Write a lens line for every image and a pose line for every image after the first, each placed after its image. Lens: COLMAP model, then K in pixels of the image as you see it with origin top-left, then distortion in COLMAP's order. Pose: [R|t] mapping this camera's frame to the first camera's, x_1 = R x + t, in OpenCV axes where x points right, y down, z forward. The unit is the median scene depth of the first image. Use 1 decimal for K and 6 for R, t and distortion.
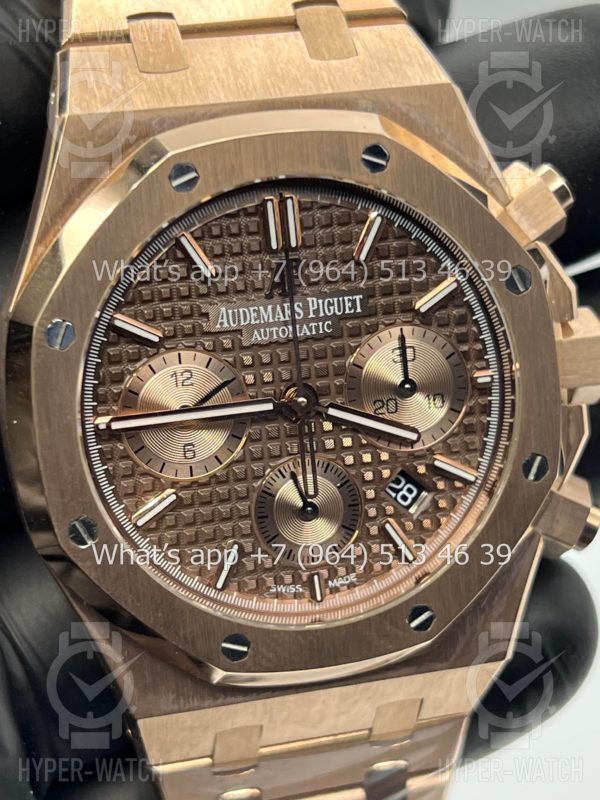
lens RADIAL K [[1805.7, 0, 289.1], [0, 1805.7, 402.9], [0, 0, 1]] dist [0.215552, 0.113420]
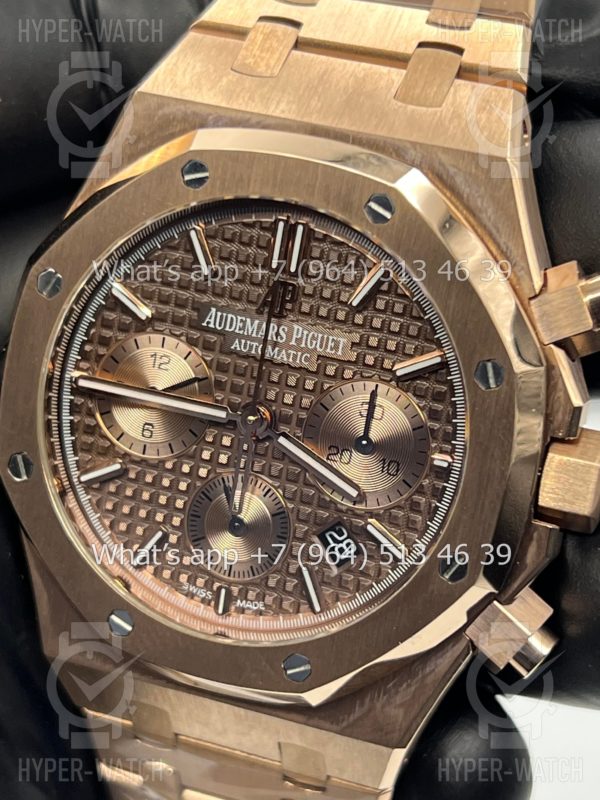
lens RADIAL K [[1832.0, 0, 314.0], [0, 1832.0, 416.3], [0, 0, 1]] dist [0.230587, 0.071426]
pose [[0.830269, 0.320317, -0.456124, 0.495472], [-0.314446, 0.944886, 0.091178, -0.105610], [0.460192, 0.067724, 0.885233, 0.107872]]
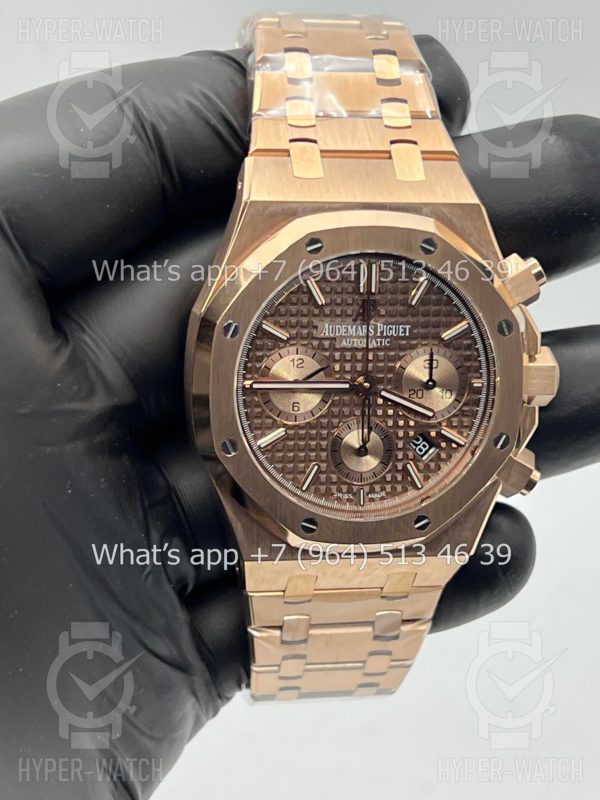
lens RADIAL K [[1782.0, 0, 299.8], [0, 1782.0, 434.4], [0, 0, 1]] dist [0.185666, 0.213095]
pose [[0.992640, 0.120778, -0.008867, -0.033659], [-0.120175, 0.991437, 0.051089, -0.032112], [0.014961, -0.049647, 0.998655, -0.639105]]
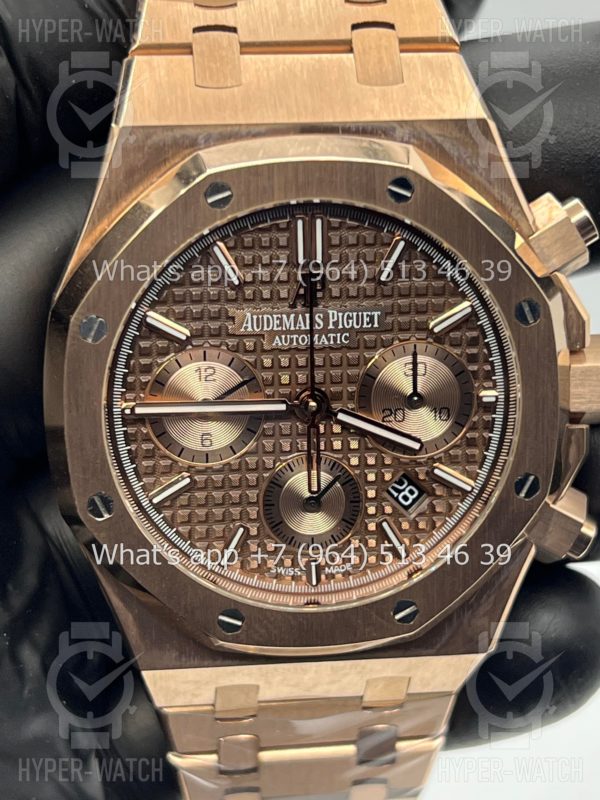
lens RADIAL K [[1805.7, 0, 289.1], [0, 1805.7, 402.9], [0, 0, 1]] dist [0.215552, 0.113420]
pose [[0.988456, 0.105643, -0.108602, 0.109118], [-0.094776, 0.990384, 0.100779, -0.109042], [0.118204, -0.089323, 0.988964, -0.074151]]
